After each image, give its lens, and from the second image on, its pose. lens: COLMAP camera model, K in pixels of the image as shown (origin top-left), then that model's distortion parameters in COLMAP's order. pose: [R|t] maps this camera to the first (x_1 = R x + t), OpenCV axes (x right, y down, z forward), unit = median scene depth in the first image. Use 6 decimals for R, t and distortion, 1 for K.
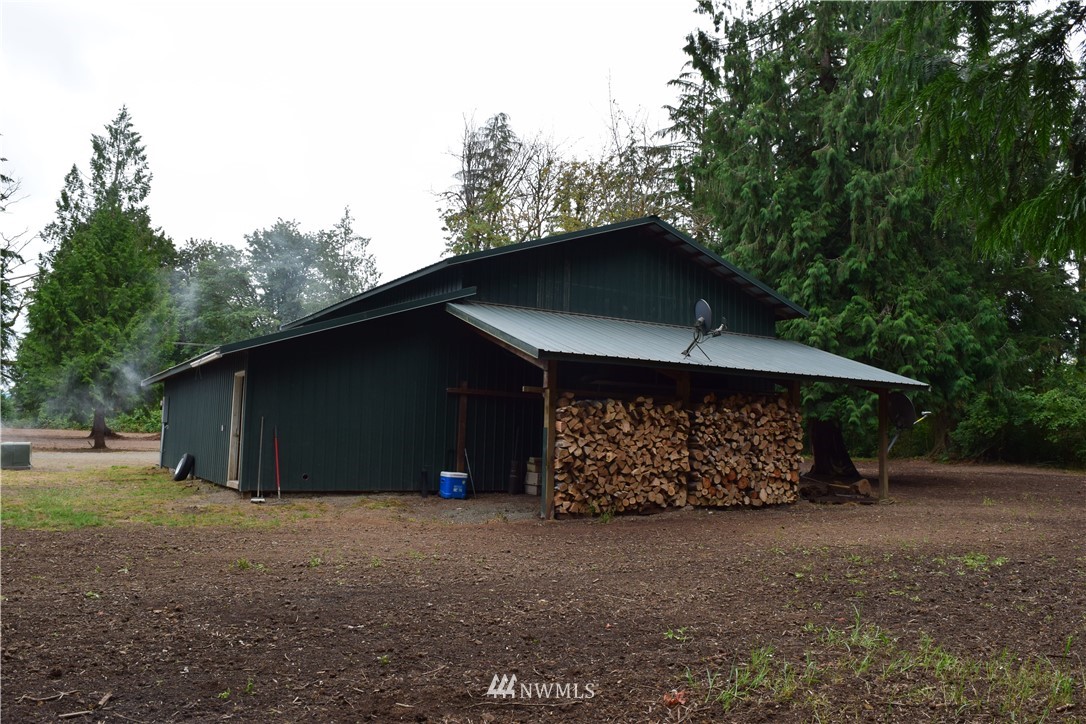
lens RADIAL K [[843.5, 0, 541.4], [0, 843.5, 361.5], [0, 0, 1]] dist [-0.097980, 0.022311]
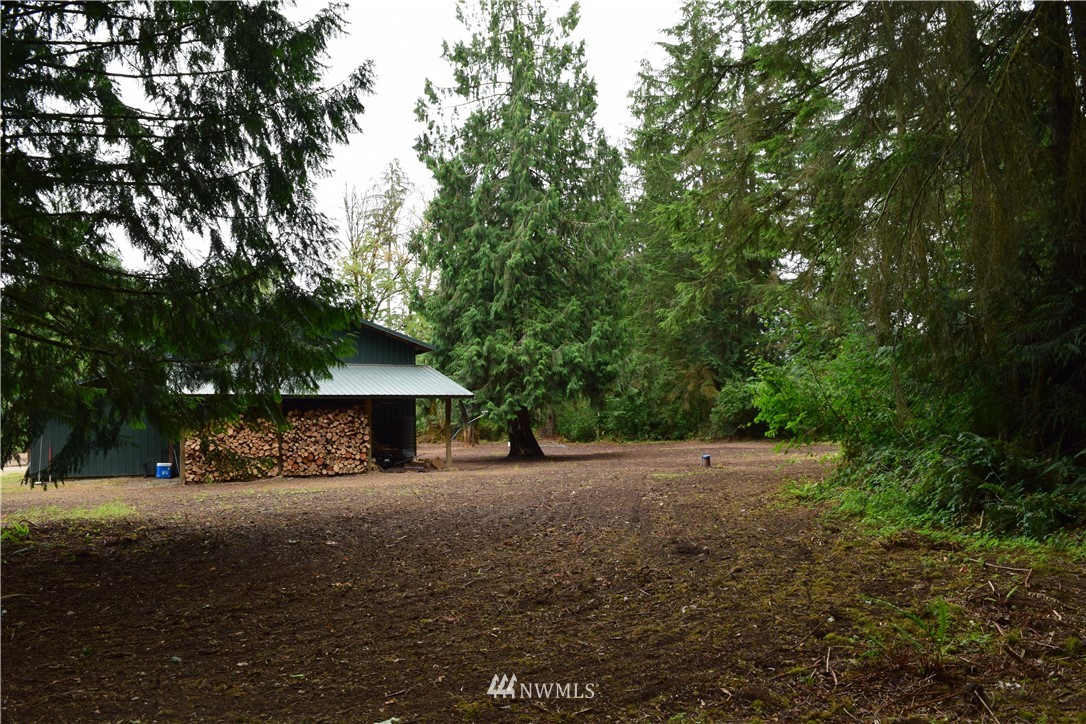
lens RADIAL K [[843.5, 0, 544.5], [0, 843.5, 362.9], [0, 0, 1]] dist [-0.097980, 0.022311]
pose [[0.998220, -0.056725, -0.018413, 0.734662], [0.056798, 0.998380, 0.003473, -0.033848], [0.018187, -0.004513, 0.999824, -0.680274]]
